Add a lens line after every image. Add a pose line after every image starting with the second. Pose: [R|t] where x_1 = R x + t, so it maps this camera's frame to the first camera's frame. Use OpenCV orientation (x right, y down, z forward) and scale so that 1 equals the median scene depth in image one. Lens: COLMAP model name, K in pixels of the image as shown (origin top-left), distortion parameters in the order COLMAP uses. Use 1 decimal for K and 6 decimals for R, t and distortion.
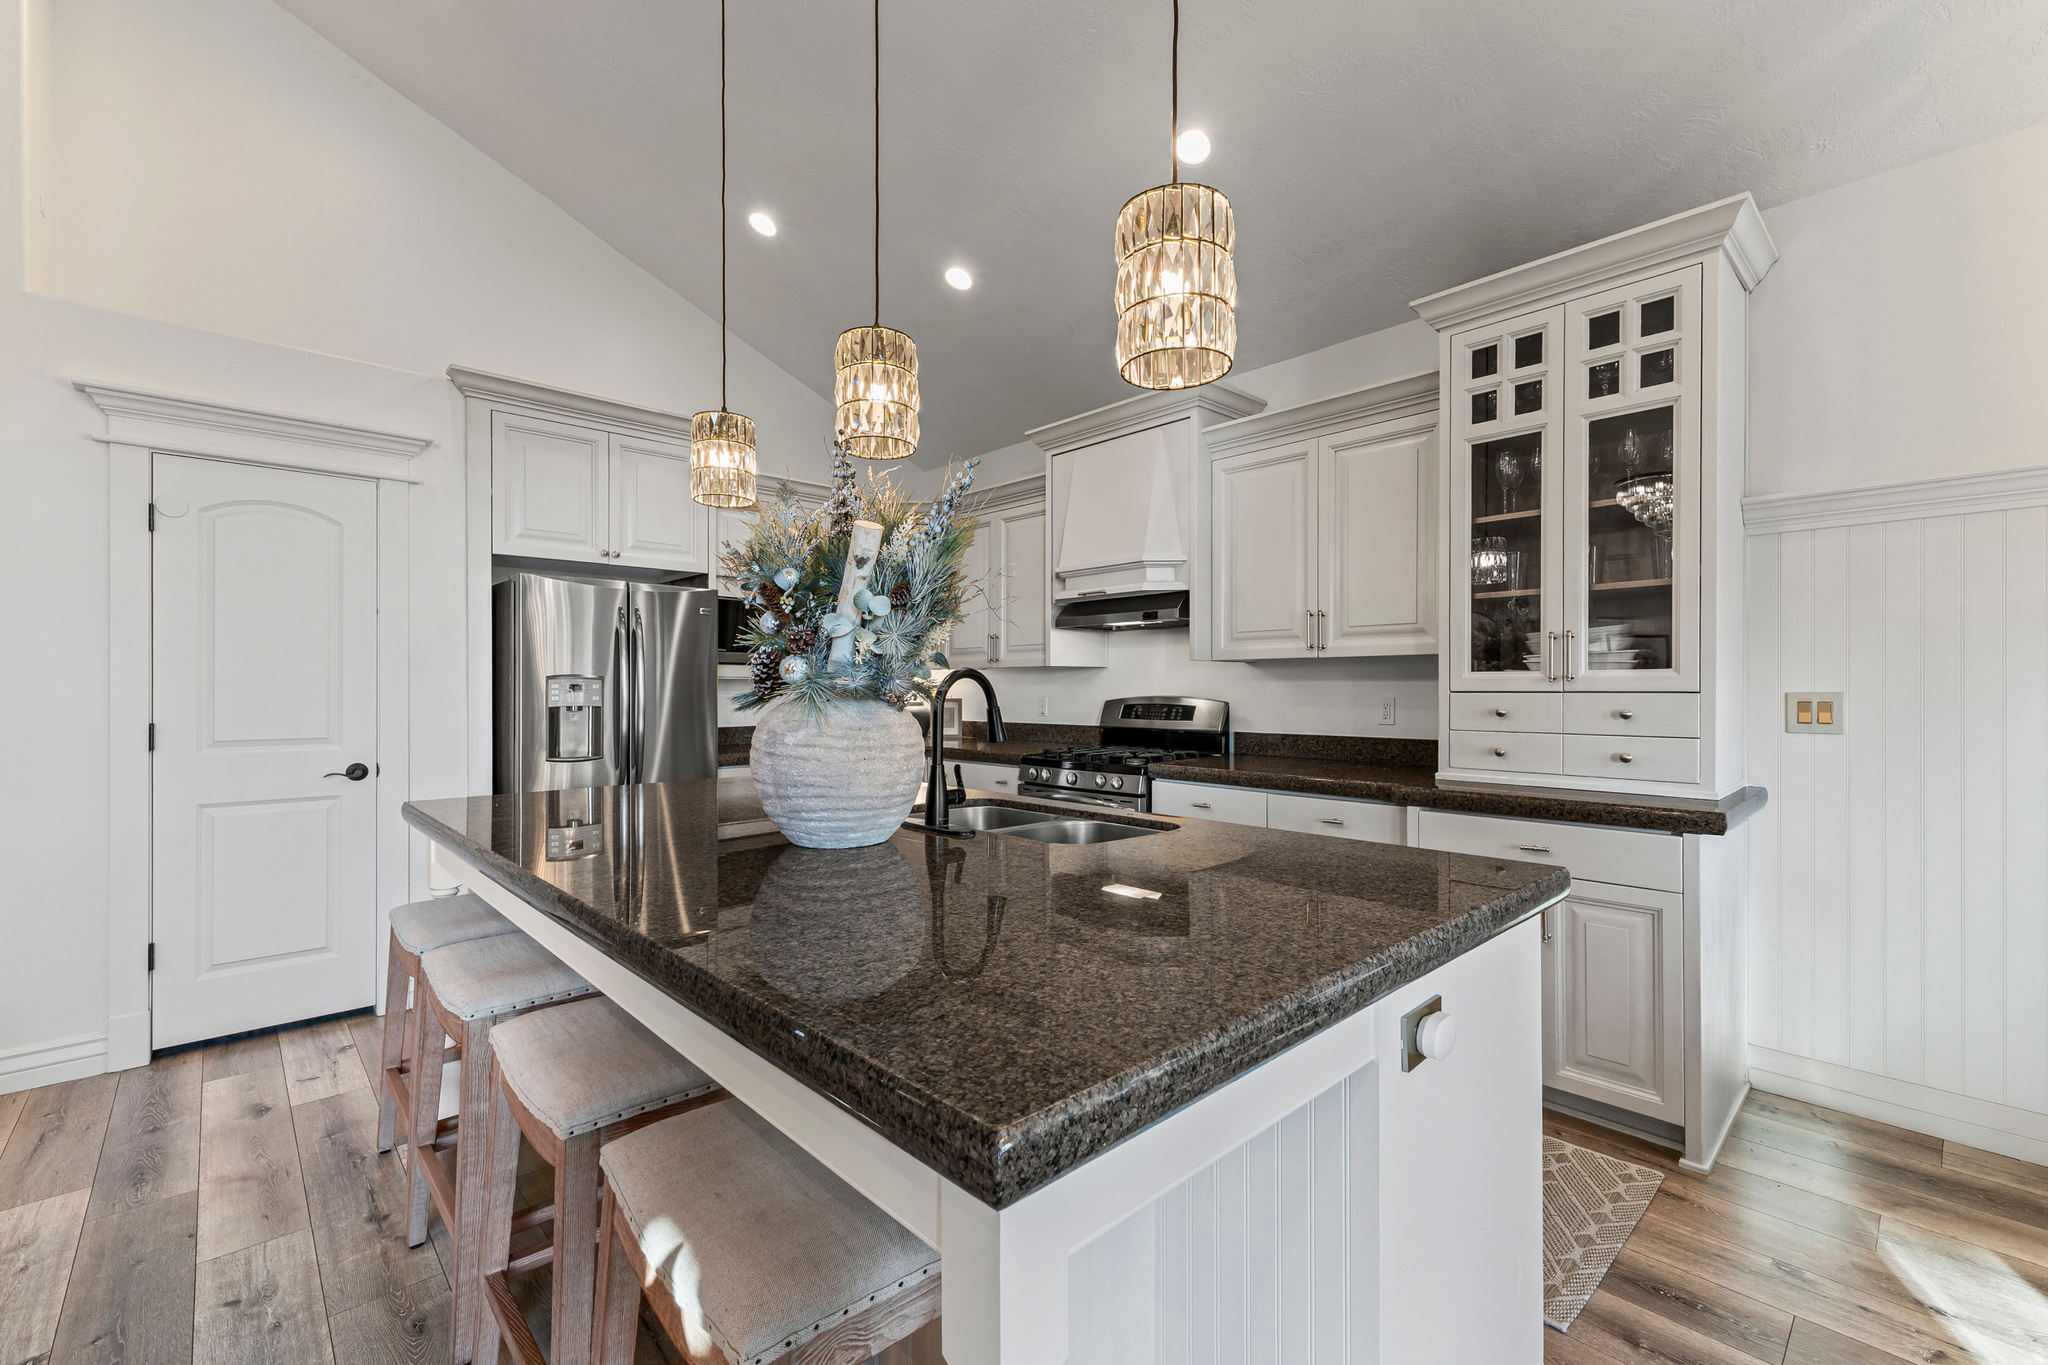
lens RADIAL K [[861.0, 0, 1041.2], [0, 861.0, 692.2], [0, 0, 1]] dist [0.002827, 0.000474]
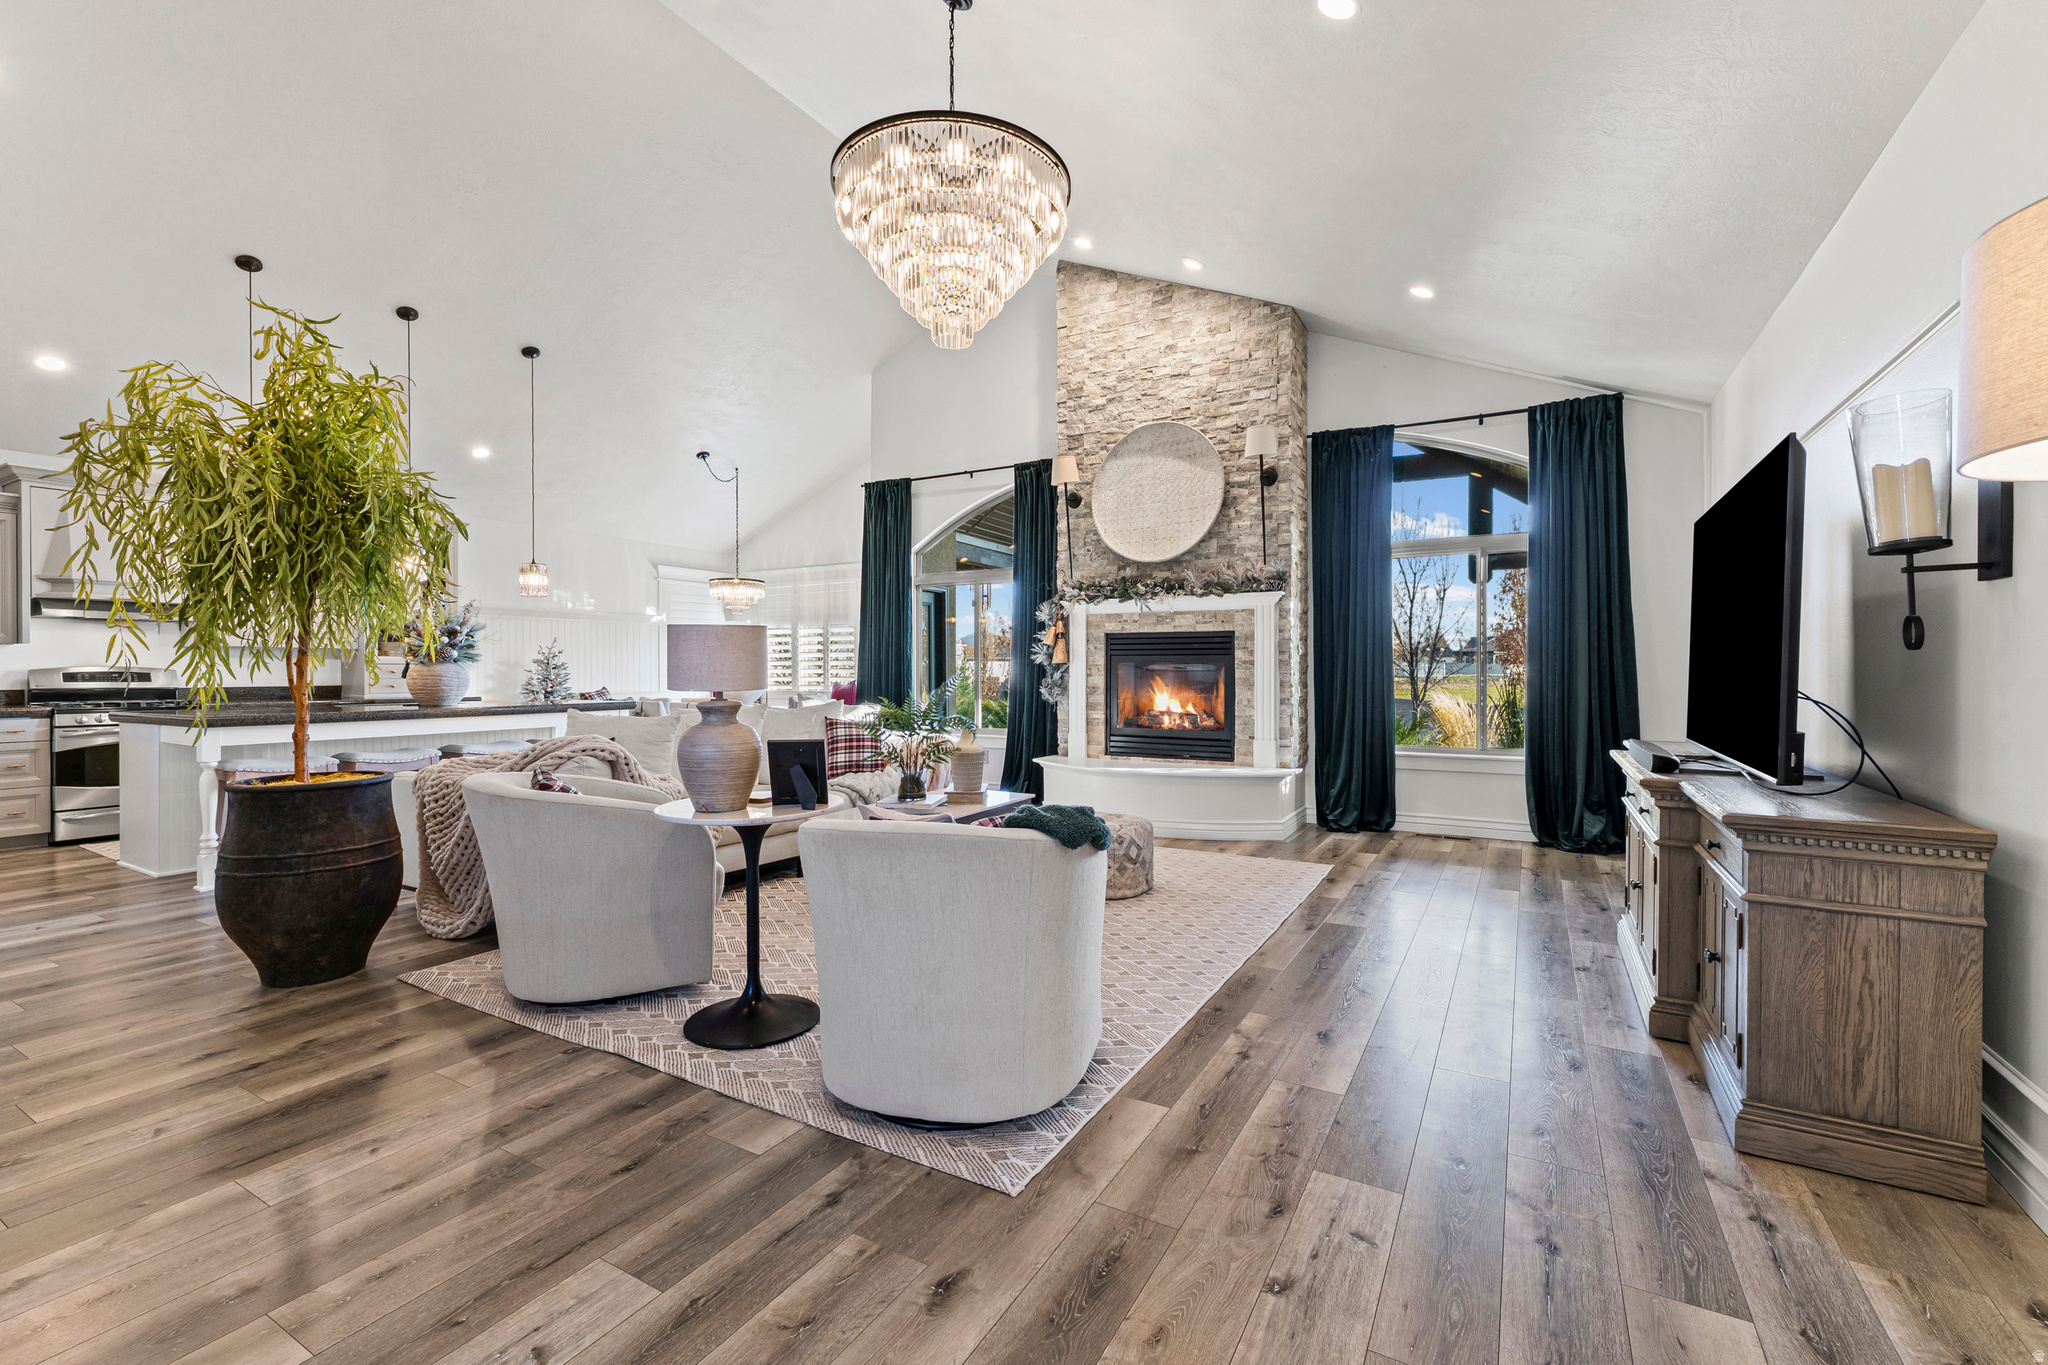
lens RADIAL K [[867.3, 0, 1033.2], [0, 867.3, 677.1], [0, 0, 1]] dist [0.003273, 0.001050]
pose [[-0.288623, -0.003304, 0.957437, -2.292372], [0.007881, 0.999952, 0.005827, 0.035491], [-0.957410, 0.009227, -0.288583, -0.127782]]
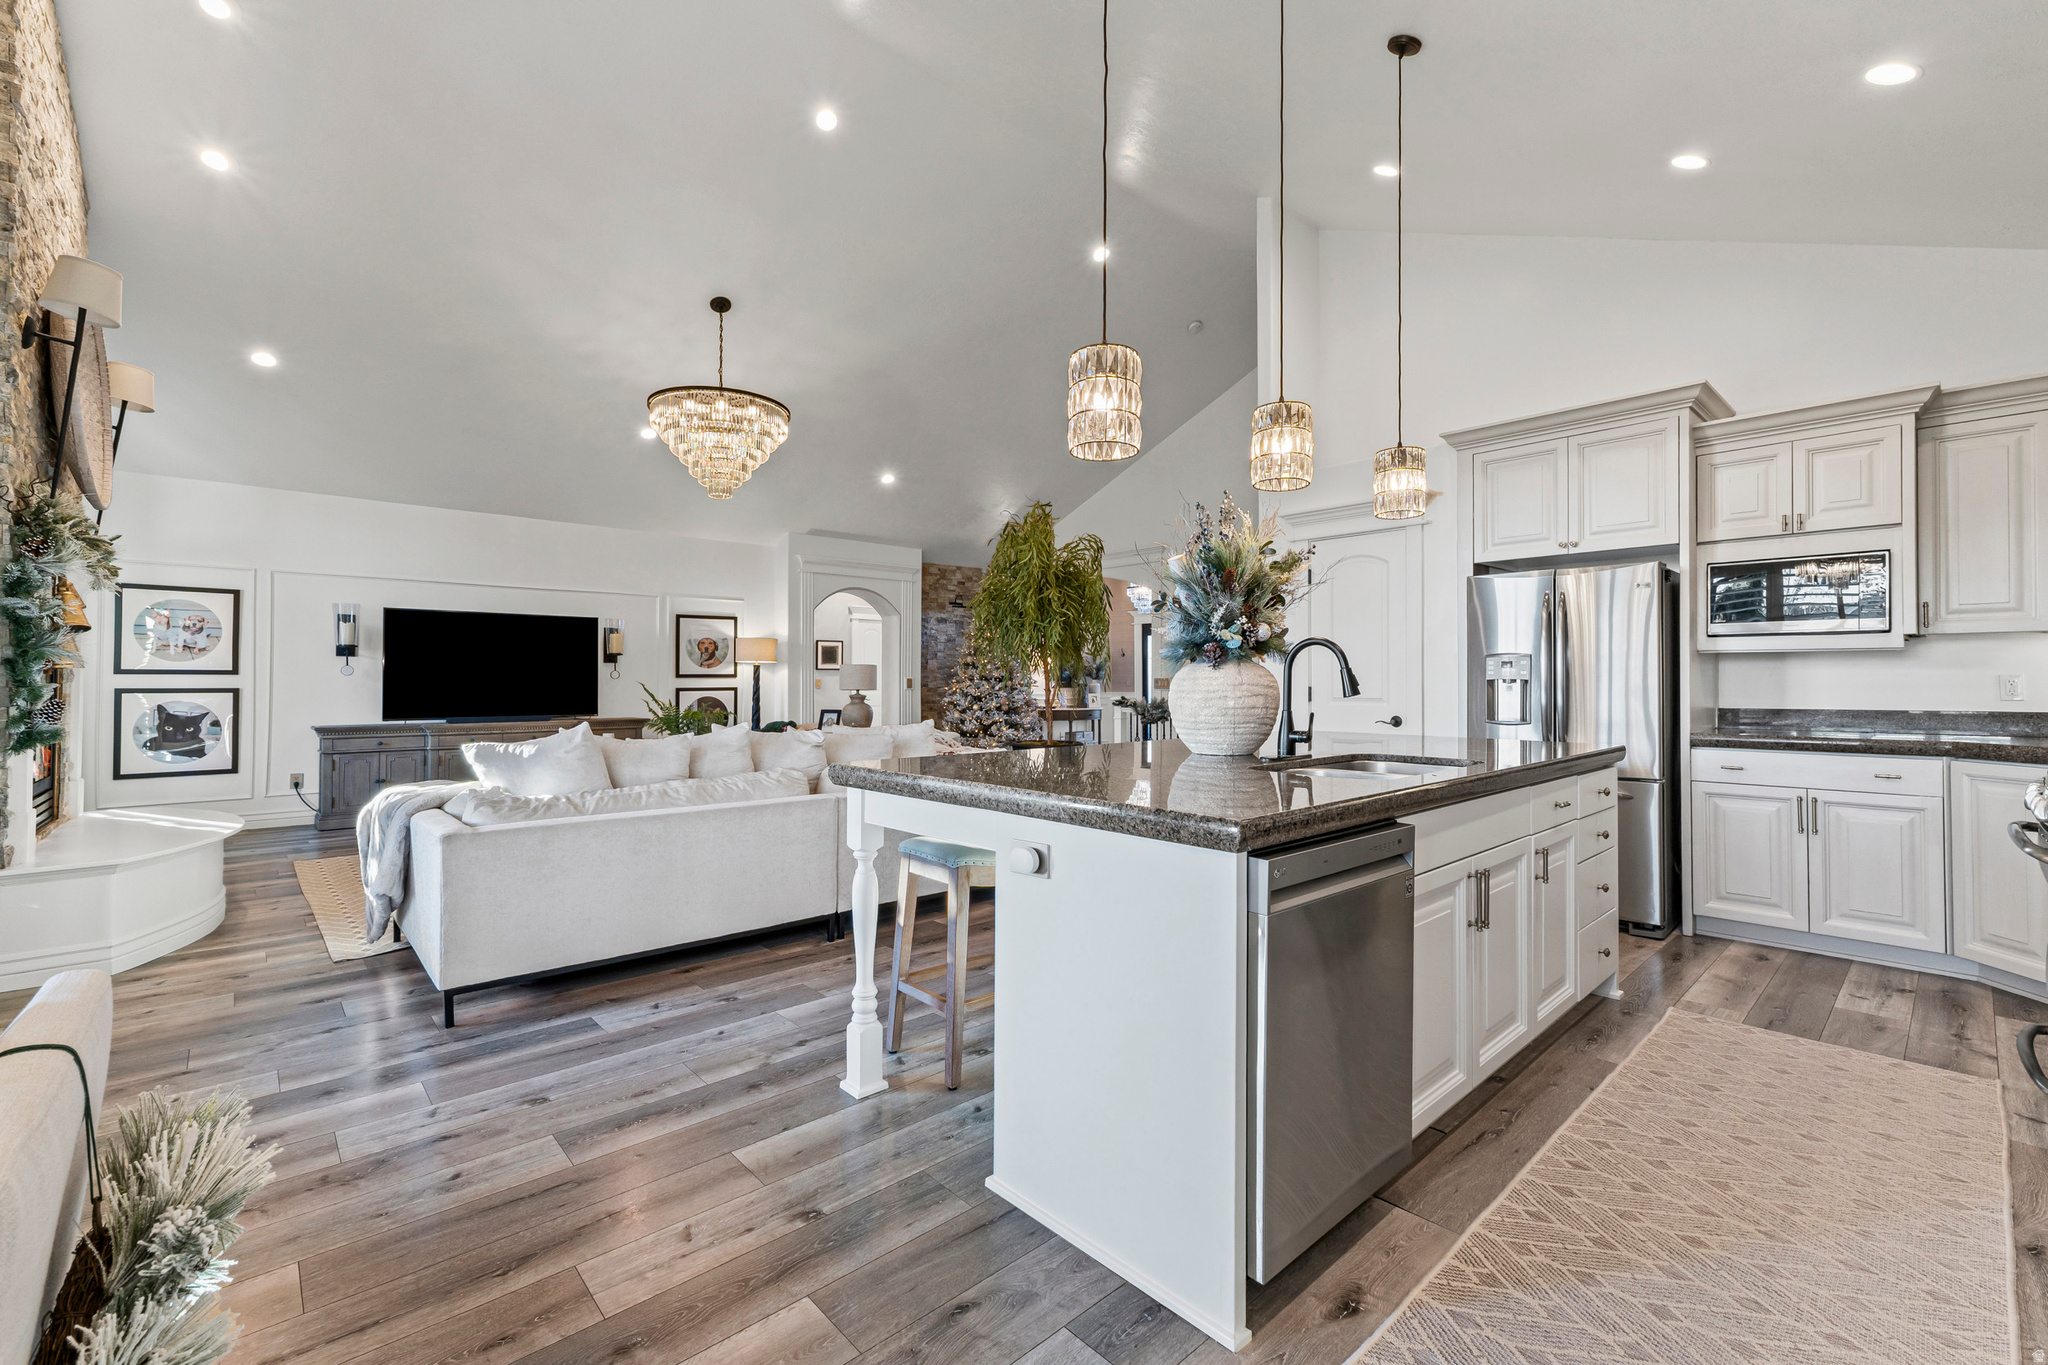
lens RADIAL K [[864.5, 0, 1023.3], [0, 864.5, 667.2], [0, 0, 1]] dist [0.002232, 0.000022]
pose [[-0.015356, -0.016825, -0.999741, 0.752290], [-0.005330, 0.999846, -0.016745, 0.025326], [0.999868, 0.005071, -0.015444, 0.368285]]
